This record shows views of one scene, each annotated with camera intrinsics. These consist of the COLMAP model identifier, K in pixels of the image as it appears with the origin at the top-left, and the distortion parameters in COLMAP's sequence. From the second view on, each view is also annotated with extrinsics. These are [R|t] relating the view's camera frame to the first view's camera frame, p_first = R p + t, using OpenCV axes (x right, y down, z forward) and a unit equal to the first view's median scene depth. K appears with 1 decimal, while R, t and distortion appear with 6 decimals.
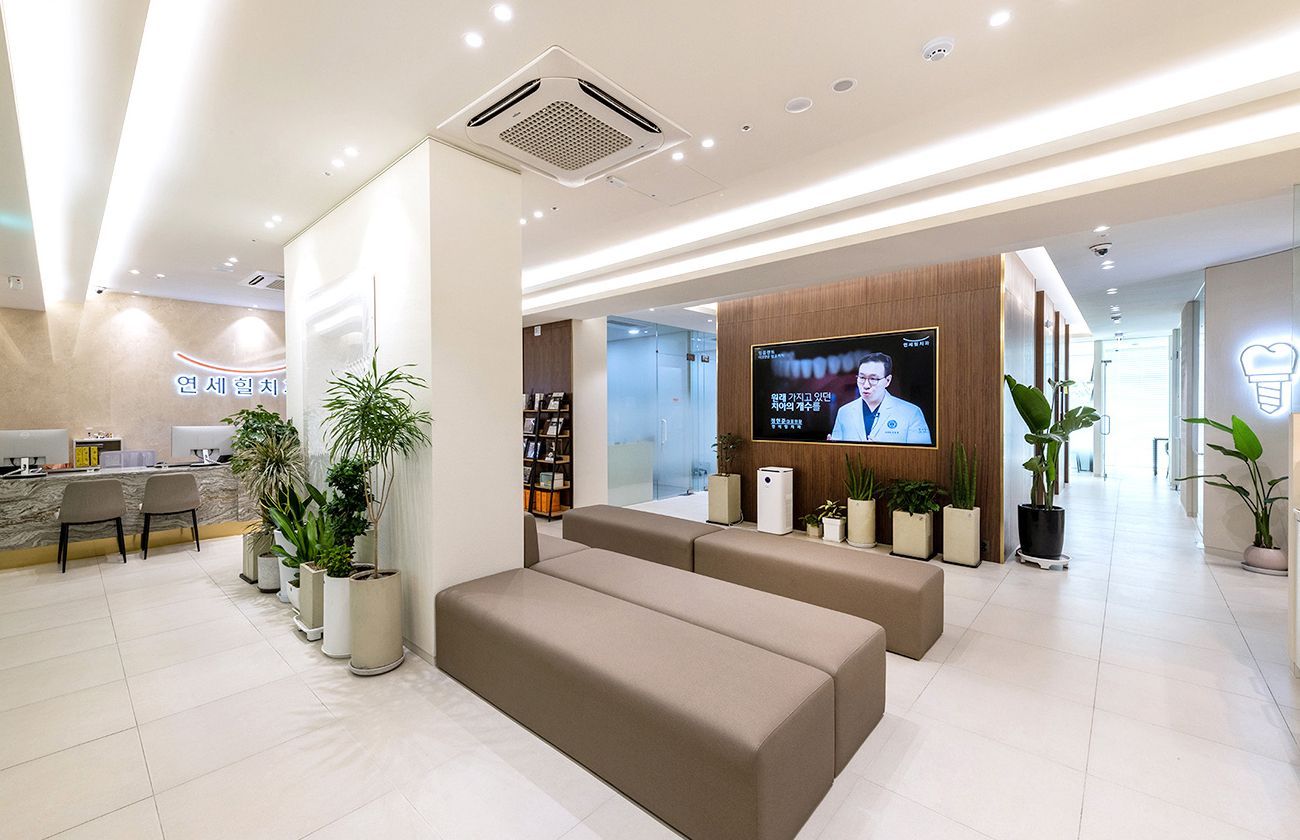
lens RADIAL K [[521.8, 0, 650.0], [0, 521.8, 420.0], [0, 0, 1]] dist [0.021981, 0.000044]
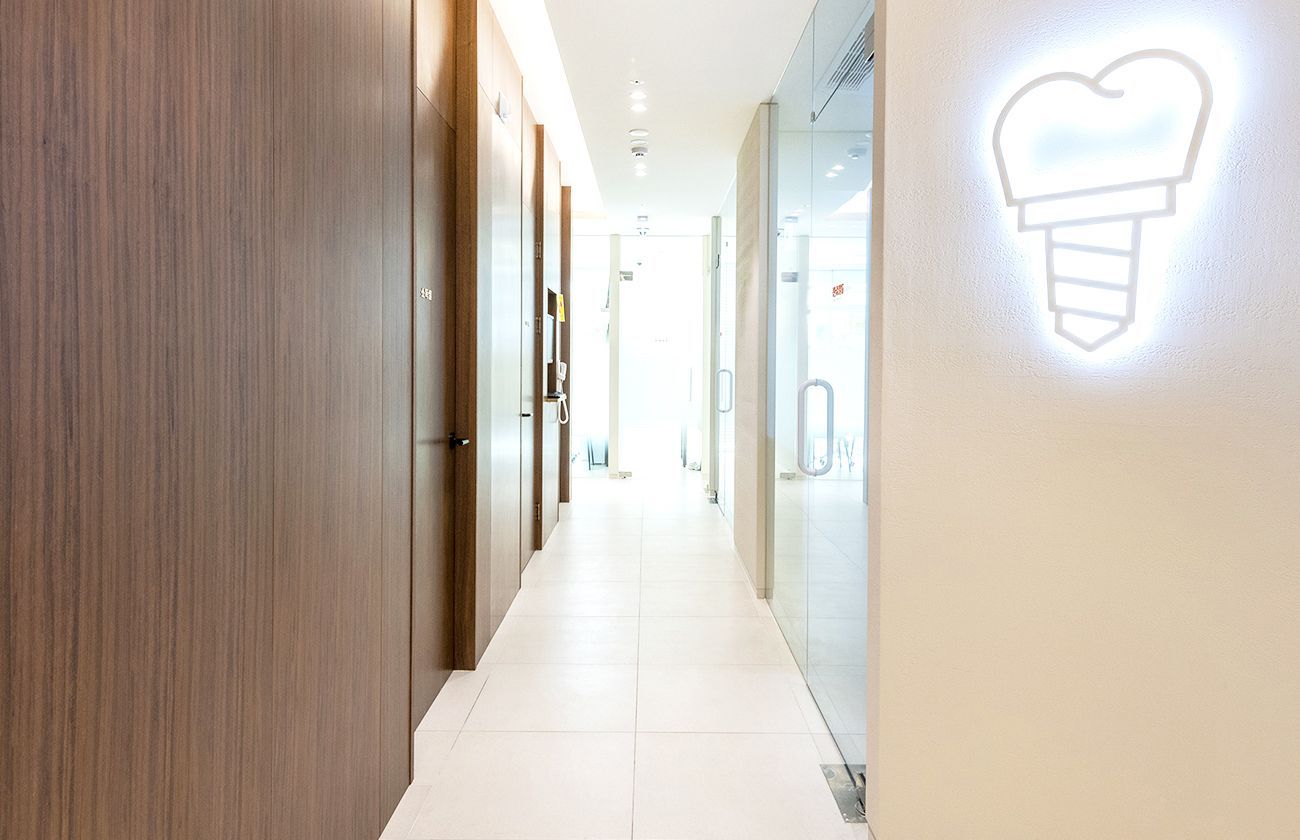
lens RADIAL K [[521.8, 0, 650.0], [0, 521.8, 420.0], [0, 0, 1]] dist [0.021981, 0.000044]
pose [[0.732356, -0.048498, 0.679193, 0.518815], [-0.005854, 0.996975, 0.077501, 0.001719], [-0.680897, -0.060734, 0.729857, 0.595934]]
